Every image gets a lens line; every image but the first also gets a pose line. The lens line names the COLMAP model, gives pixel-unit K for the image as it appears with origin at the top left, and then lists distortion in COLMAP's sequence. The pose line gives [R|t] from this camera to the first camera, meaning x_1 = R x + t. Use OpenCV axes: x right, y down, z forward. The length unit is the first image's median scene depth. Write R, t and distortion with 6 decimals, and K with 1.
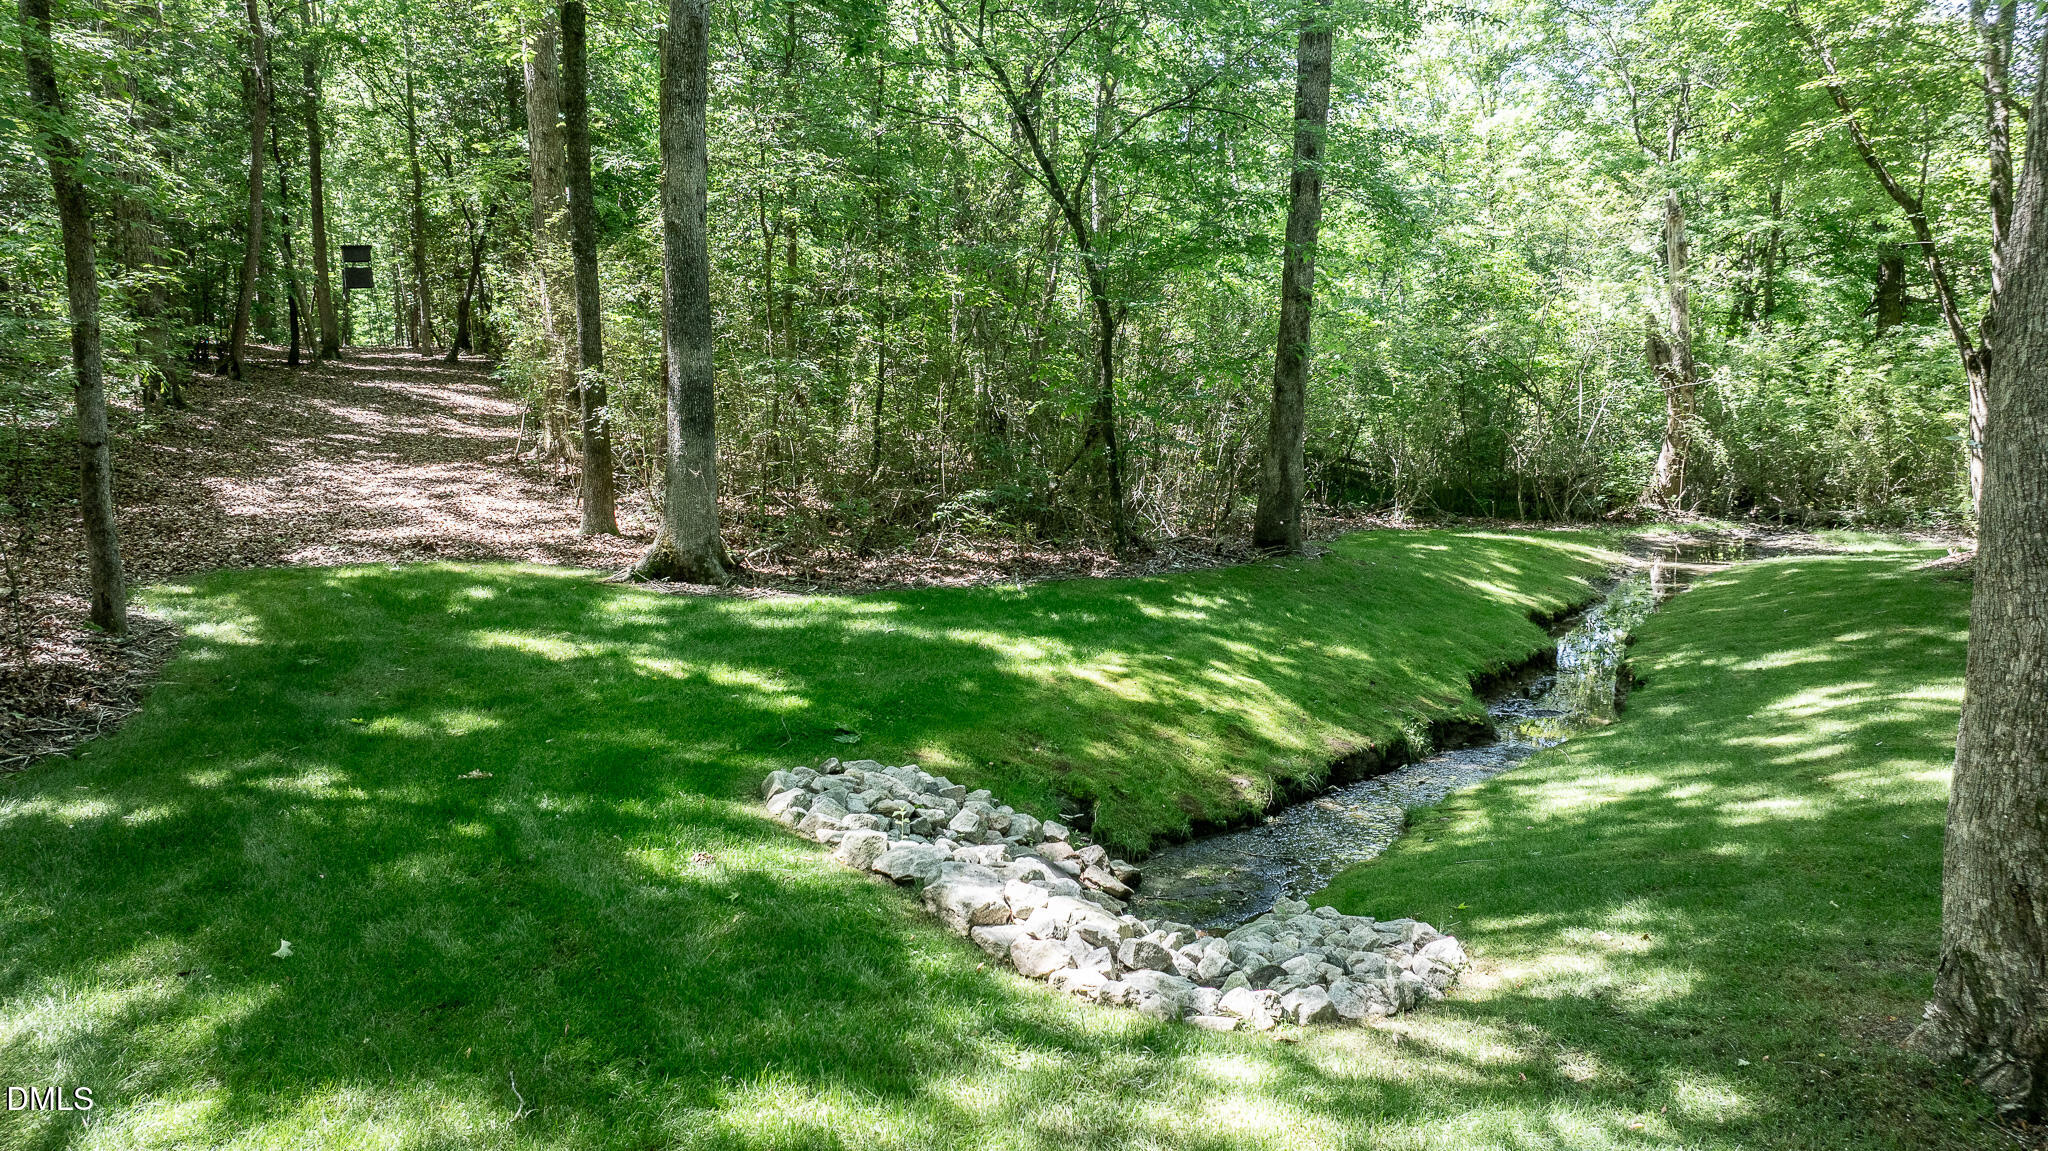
lens RADIAL K [[1424.7, 0, 1024.0], [0, 1424.7, 575.5], [0, 0, 1]] dist [-0.031768, 0.000798]
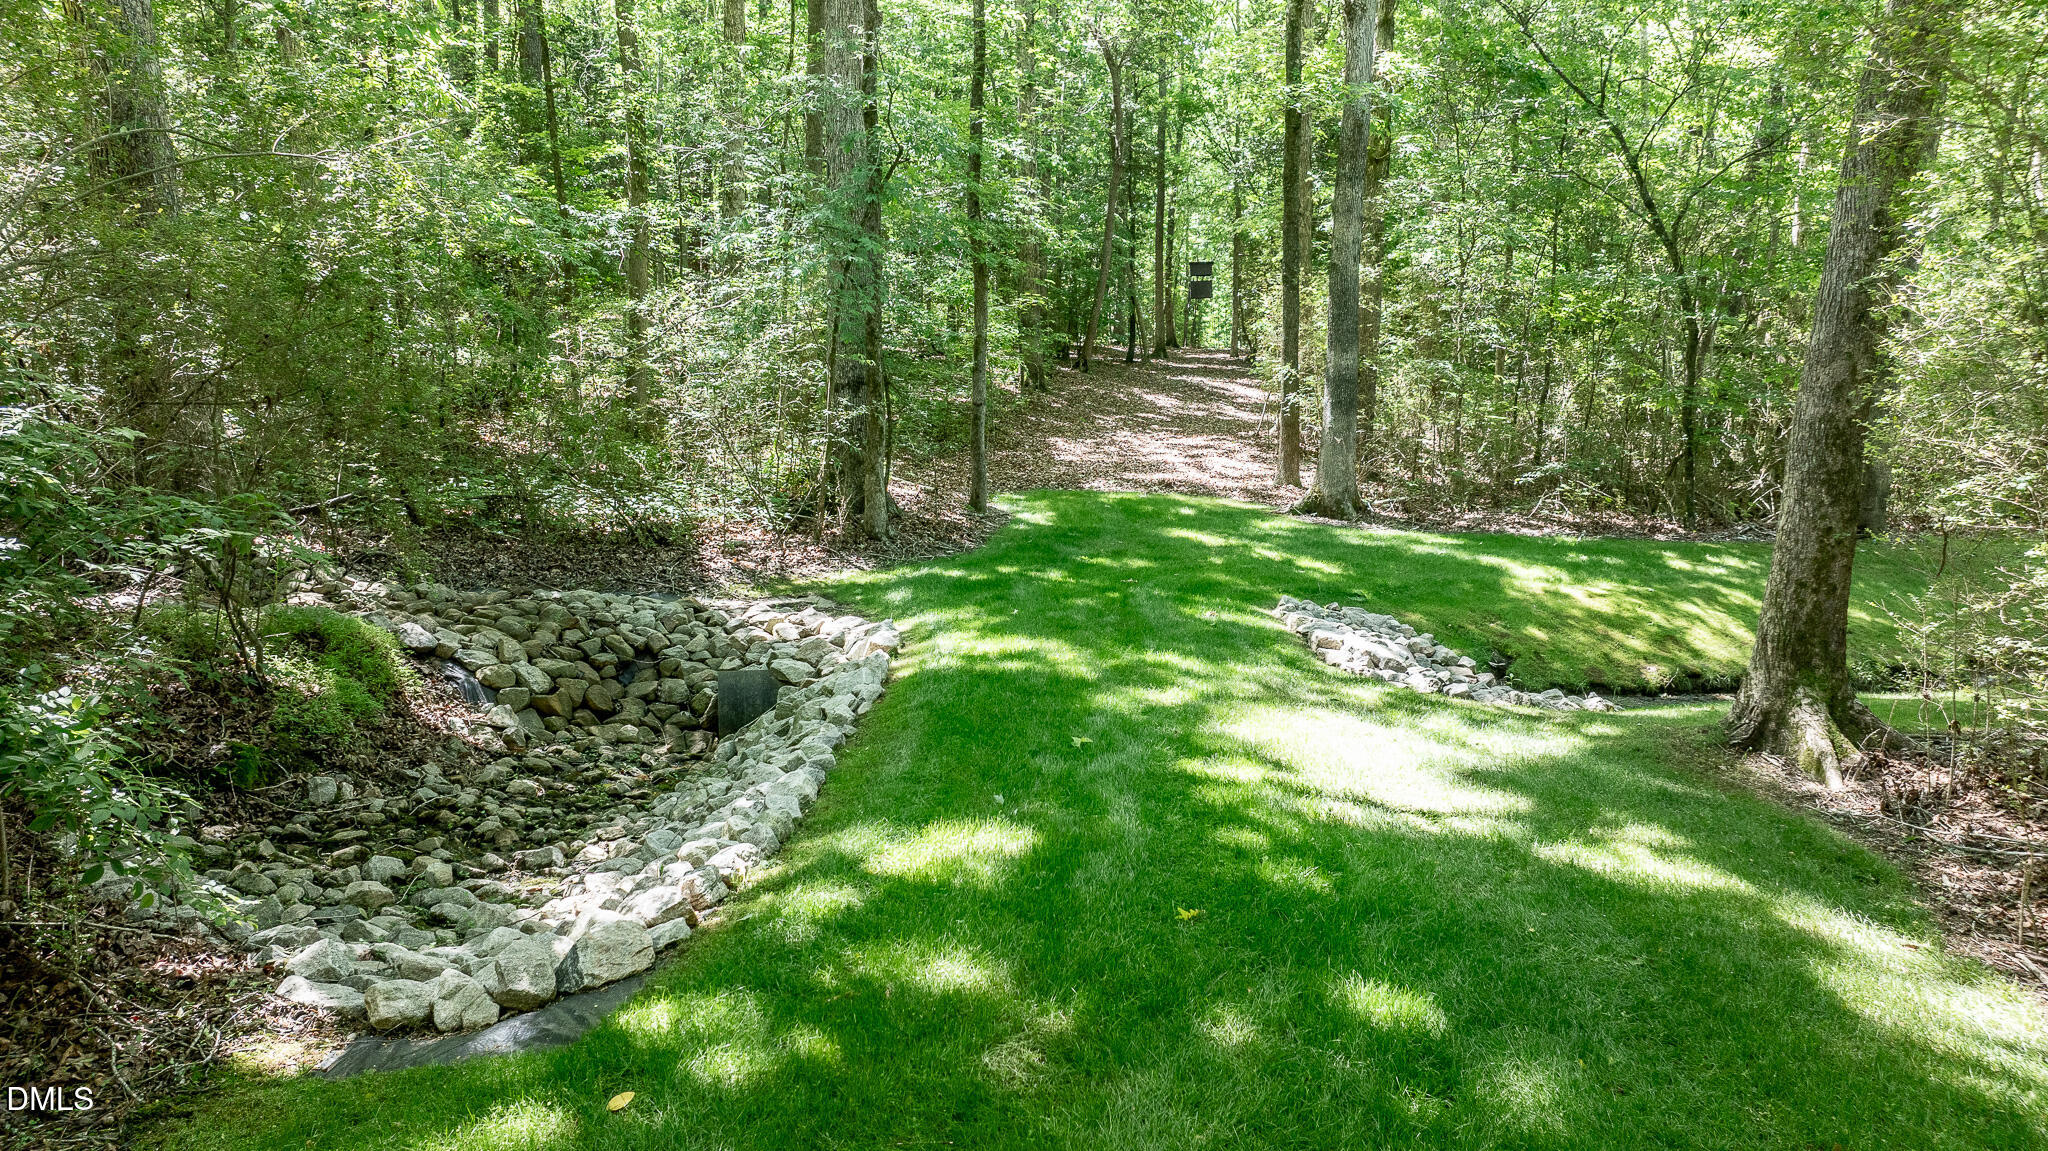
lens RADIAL K [[1424.7, 0, 1024.0], [0, 1424.7, 575.5], [0, 0, 1]] dist [-0.031768, 0.000798]
pose [[0.842030, 0.085451, -0.532620, 0.224805], [-0.086411, 0.995990, 0.023184, 0.046867], [0.532465, 0.026502, 0.846037, -0.300362]]
